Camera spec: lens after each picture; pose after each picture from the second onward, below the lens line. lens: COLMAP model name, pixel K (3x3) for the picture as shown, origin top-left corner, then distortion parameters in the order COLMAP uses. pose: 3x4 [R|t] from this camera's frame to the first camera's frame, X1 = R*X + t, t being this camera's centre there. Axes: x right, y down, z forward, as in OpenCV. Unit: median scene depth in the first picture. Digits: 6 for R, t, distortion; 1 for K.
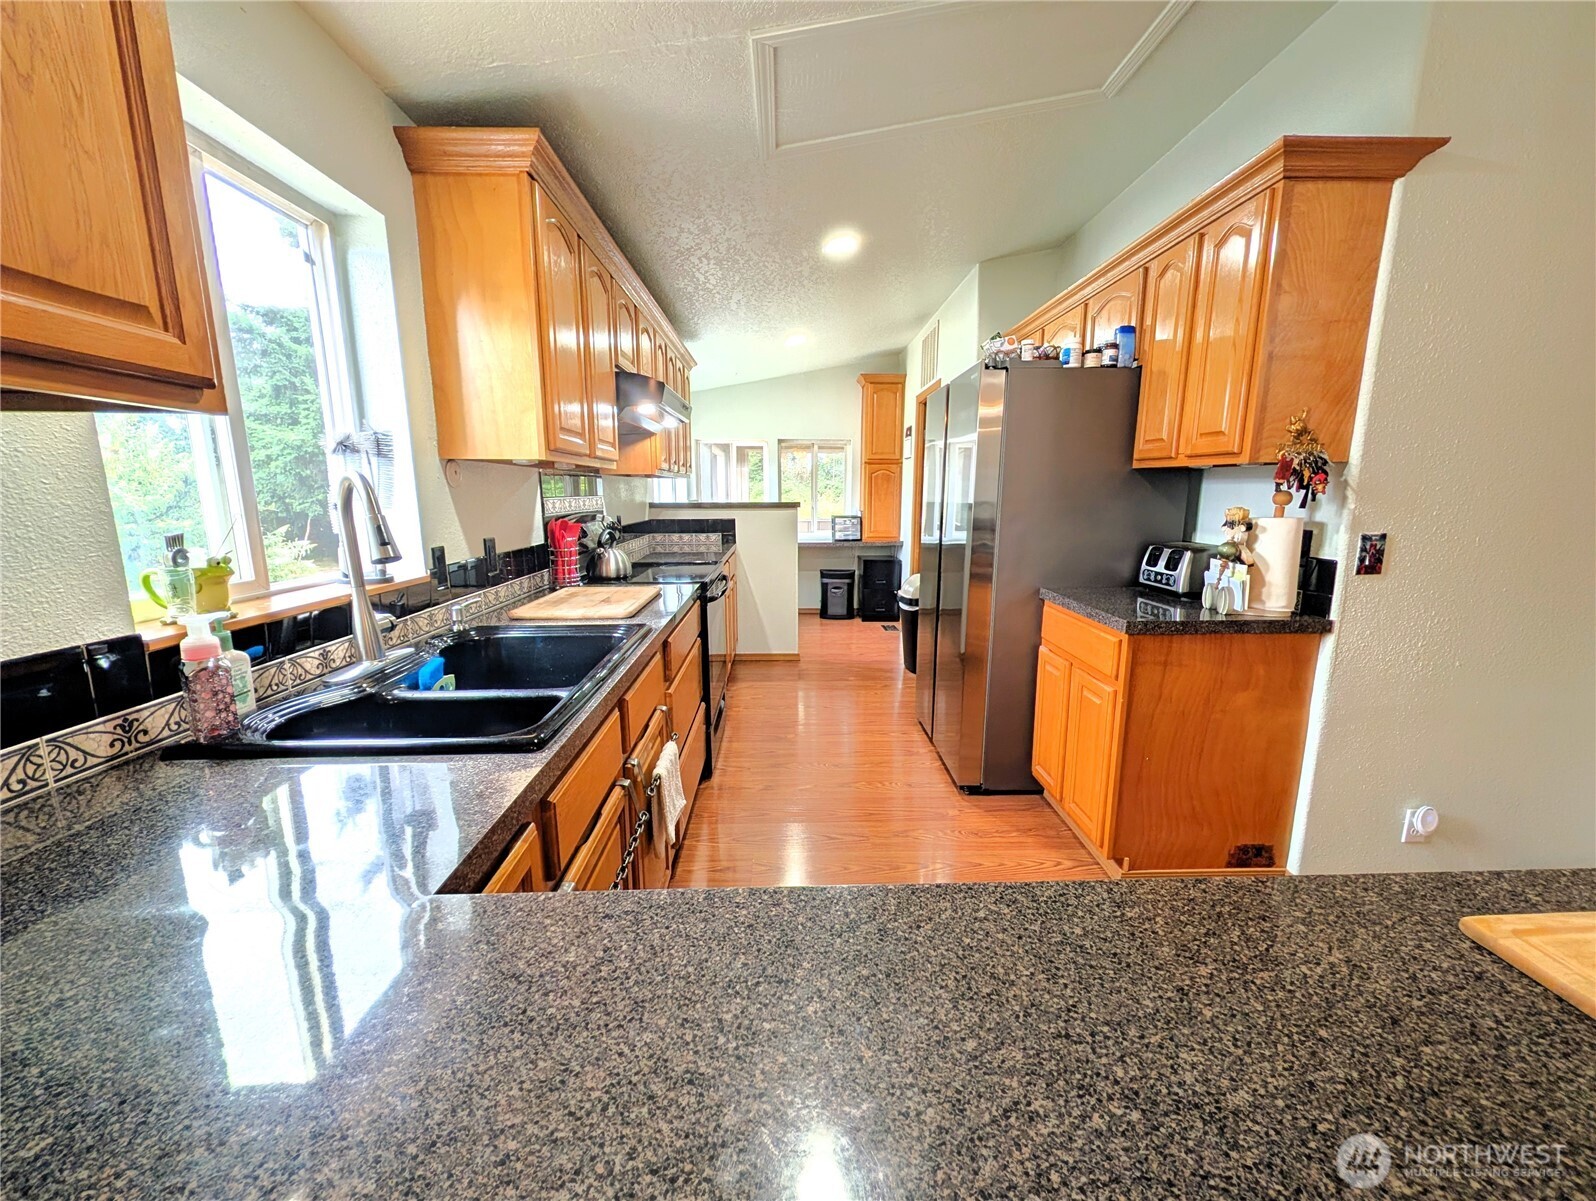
lens RADIAL K [[612.2, 0, 802.0], [0, 612.2, 593.9], [0, 0, 1]] dist [0.000367, 0.000068]
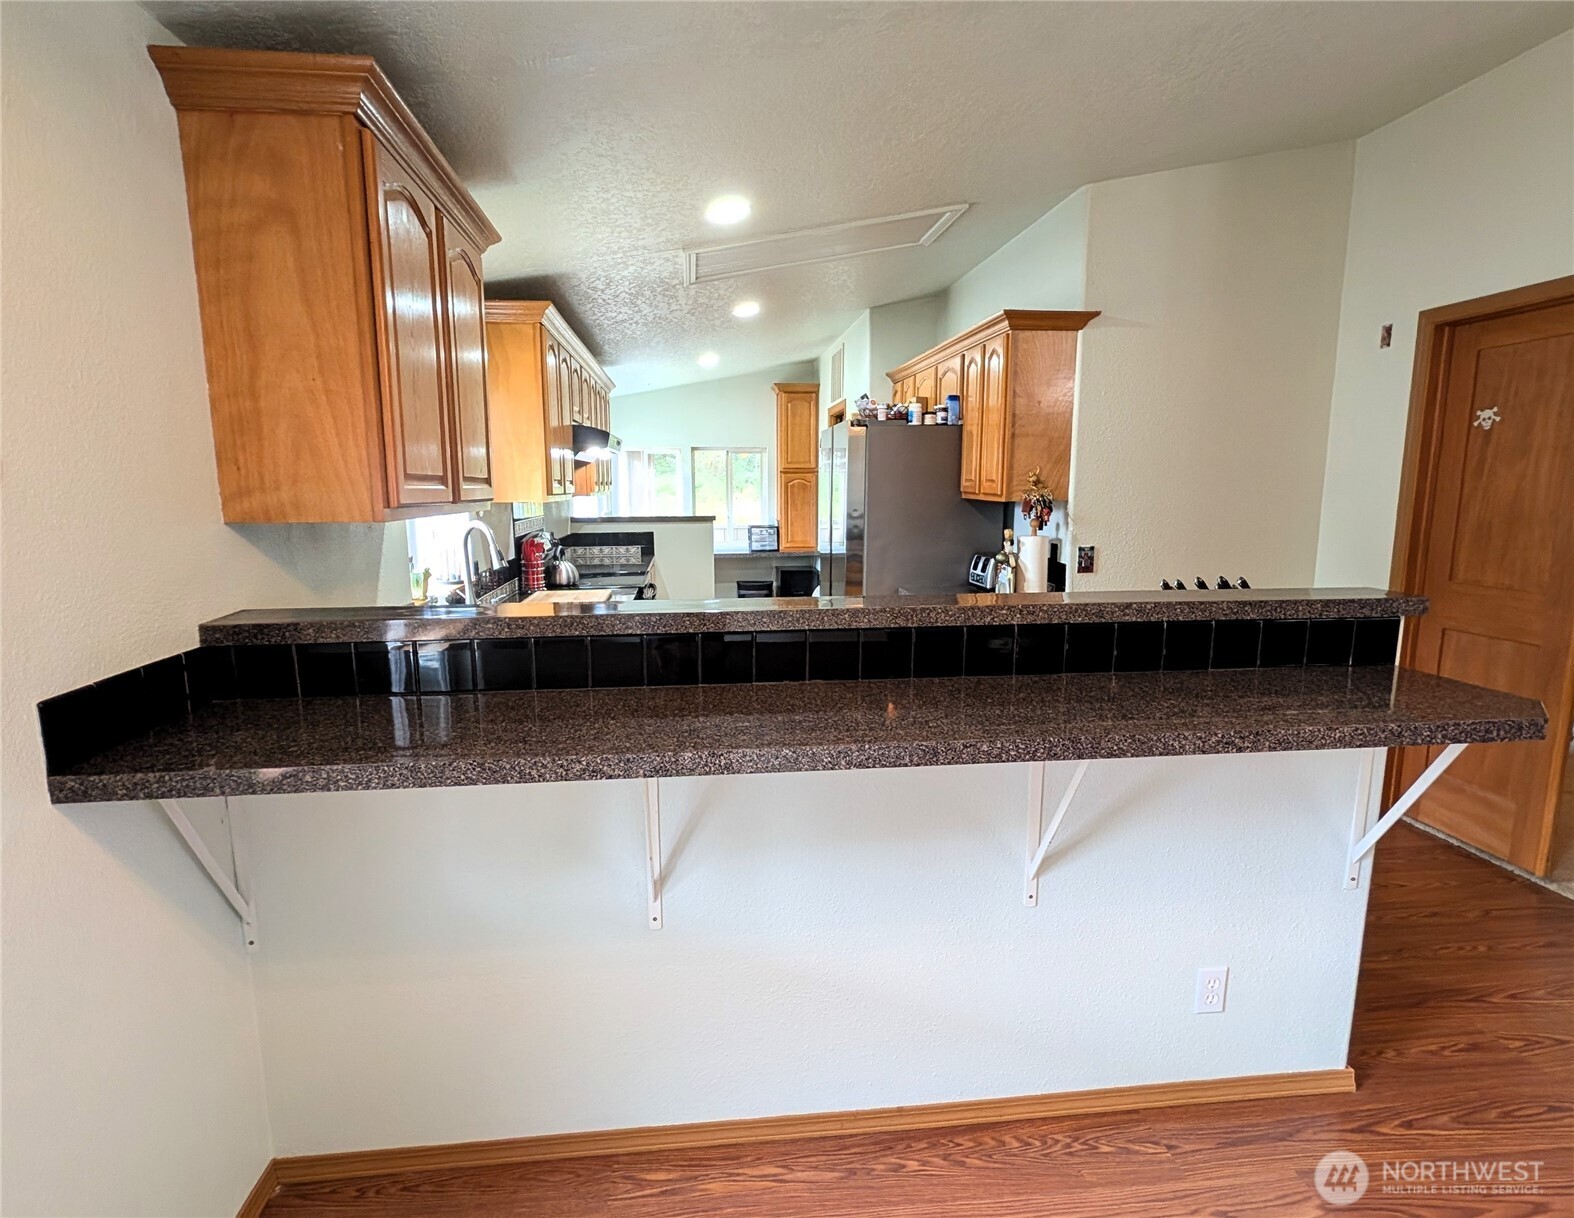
lens RADIAL K [[790.3, 0, 790.1], [0, 790.3, 604.8], [0, 0, 1]] dist [-0.001063, 0.000043]
pose [[0.995846, -0.015456, 0.089734, 0.001125], [0.016945, 0.999731, -0.015854, 0.038102], [-0.089465, 0.017308, 0.995840, -0.512499]]
